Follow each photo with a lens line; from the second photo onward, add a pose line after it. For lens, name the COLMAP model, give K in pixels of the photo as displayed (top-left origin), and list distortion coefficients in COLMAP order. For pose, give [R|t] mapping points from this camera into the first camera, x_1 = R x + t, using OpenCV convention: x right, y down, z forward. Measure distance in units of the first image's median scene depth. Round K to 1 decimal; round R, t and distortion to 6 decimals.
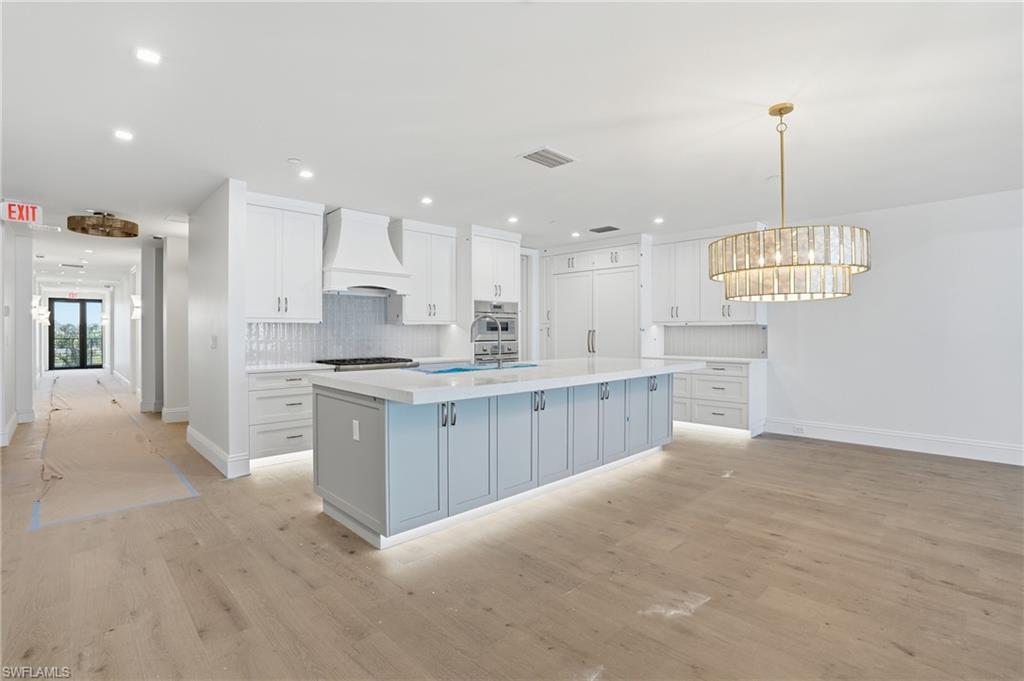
lens RADIAL K [[472.8, 0, 512.6], [0, 472.8, 336.3], [0, 0, 1]] dist [-0.063955, 0.020545]
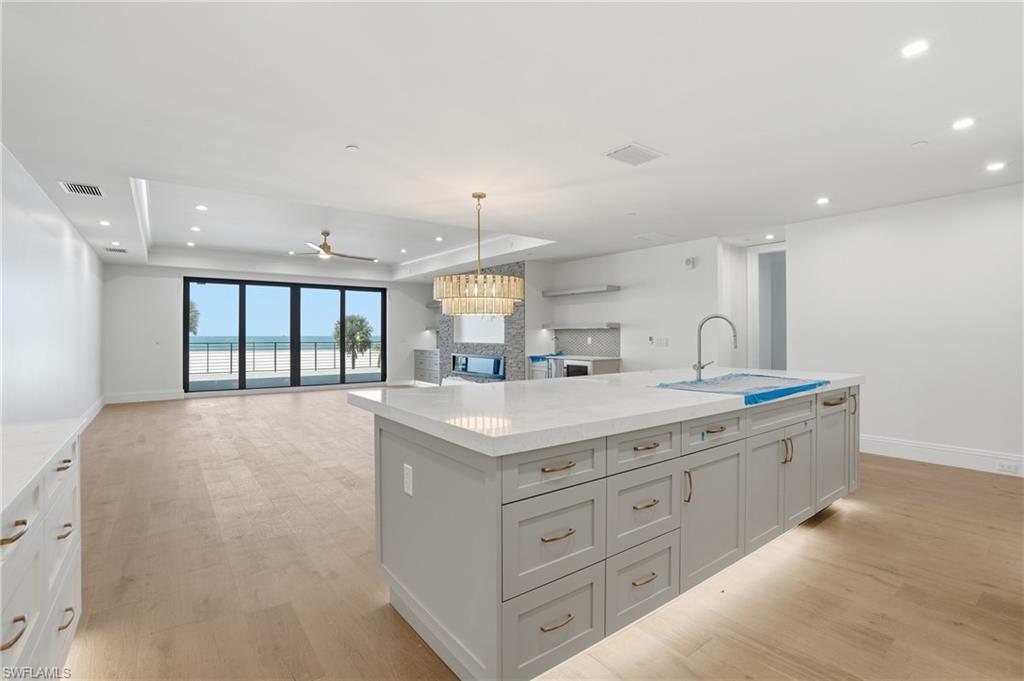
lens RADIAL K [[481.2, 0, 506.2], [0, 481.2, 336.5], [0, 0, 1]] dist [-0.027756, 0.000038]
pose [[-0.989531, 0.005266, 0.144228, 0.186071], [0.006750, 0.999929, 0.009805, -0.019494], [-0.144166, 0.010676, -0.989496, 2.031717]]
